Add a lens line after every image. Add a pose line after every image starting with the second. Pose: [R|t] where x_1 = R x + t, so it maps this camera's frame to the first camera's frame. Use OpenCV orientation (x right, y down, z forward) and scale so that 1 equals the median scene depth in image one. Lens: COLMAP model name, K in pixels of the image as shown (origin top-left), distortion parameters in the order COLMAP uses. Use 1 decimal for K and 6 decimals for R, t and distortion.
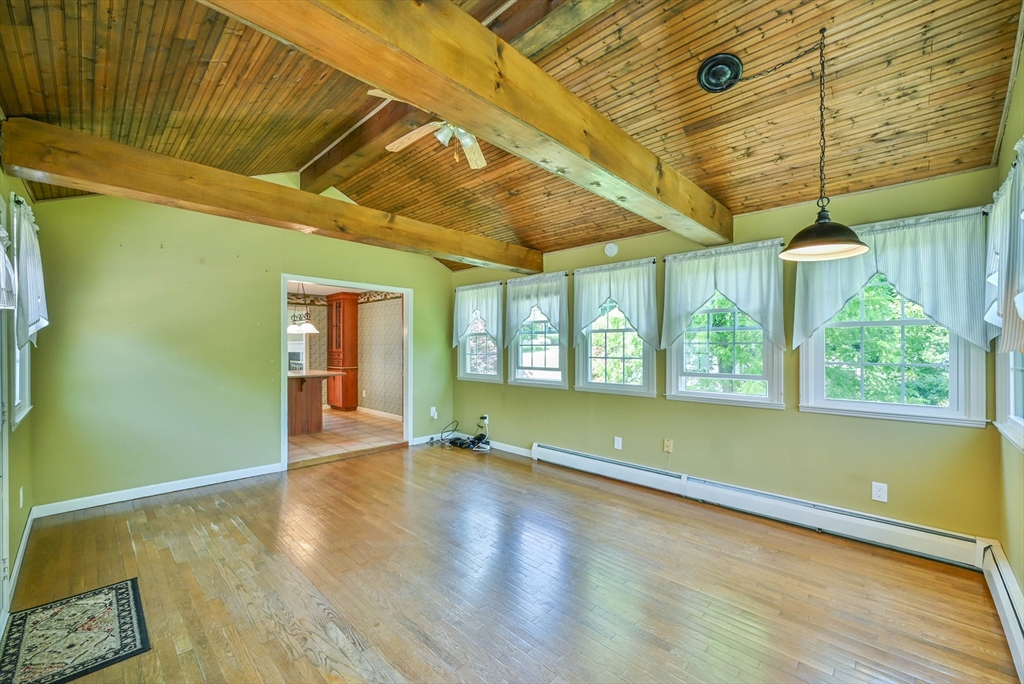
lens RADIAL K [[409.7, 0, 505.1], [0, 409.7, 344.5], [0, 0, 1]] dist [0.002439, -0.000867]
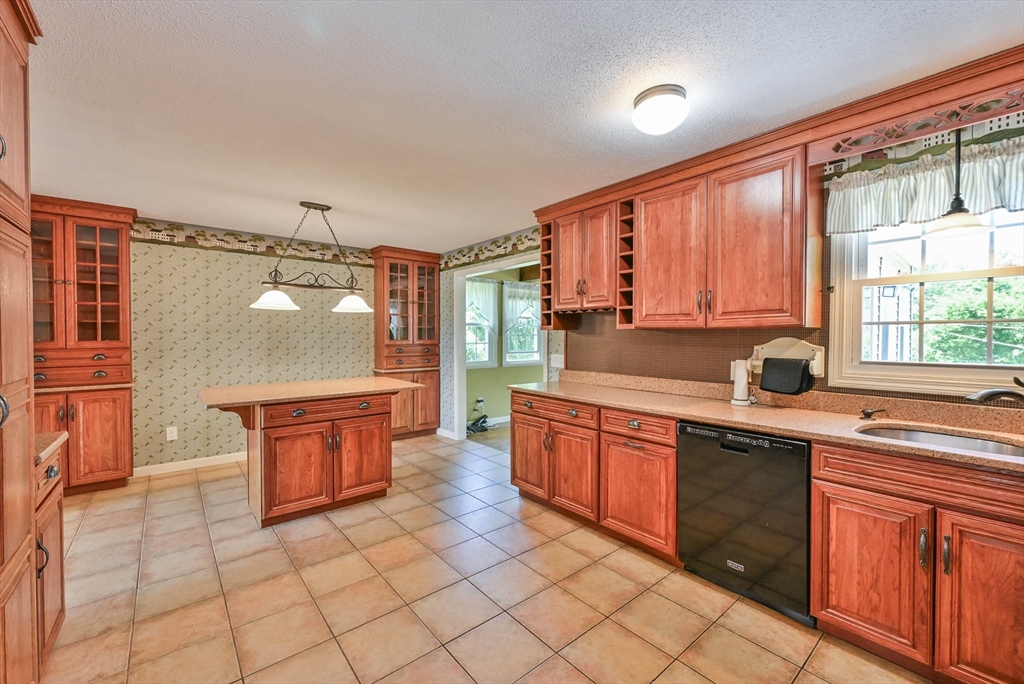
lens RADIAL K [[409.7, 0, 506.5], [0, 409.7, 341.3], [0, 0, 1]] dist [0.002439, -0.000867]
pose [[0.116711, -0.014888, 0.993054, -1.579953], [-0.002932, 0.999878, 0.015335, 0.004127], [-0.993162, -0.004701, 0.116653, 1.124664]]
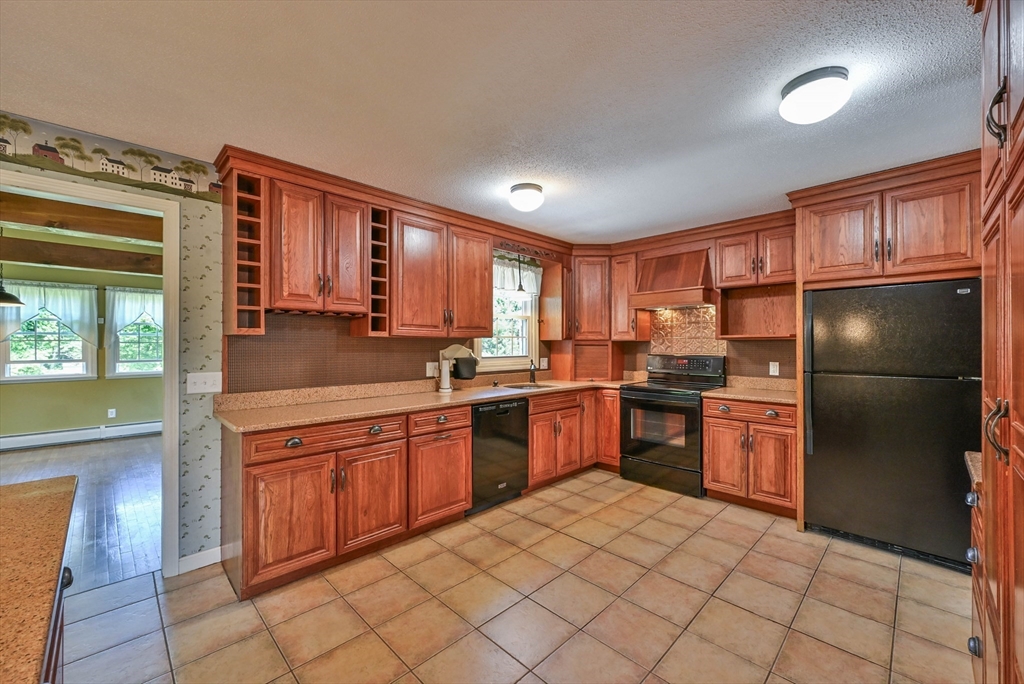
lens RADIAL K [[409.7, 0, 503.9], [0, 409.7, 343.6], [0, 0, 1]] dist [0.002439, -0.000867]
pose [[-0.999706, 0.002086, 0.024148, -1.095879], [0.001913, 0.999972, -0.007210, 0.010648], [-0.024162, -0.007162, -0.999682, 1.696098]]
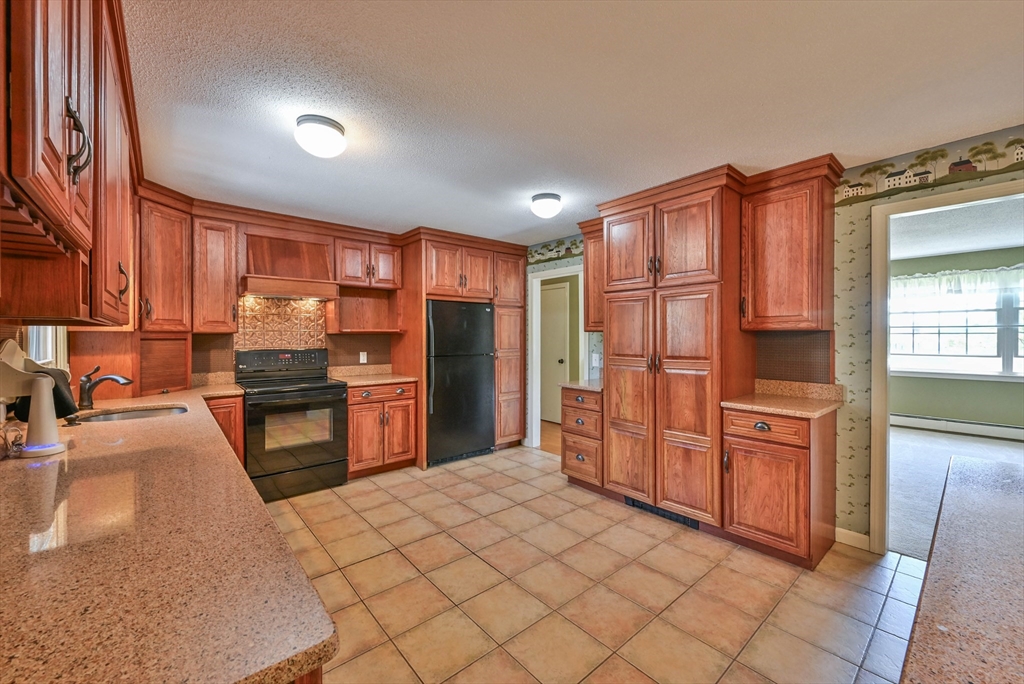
lens RADIAL K [[409.7, 0, 523.0], [0, 409.7, 339.0], [0, 0, 1]] dist [0.002439, -0.000867]
pose [[-0.063335, 0.009829, -0.997944, -0.635555], [0.005742, 0.999939, 0.009484, 0.003998], [0.997976, -0.005130, -0.063388, 1.293719]]
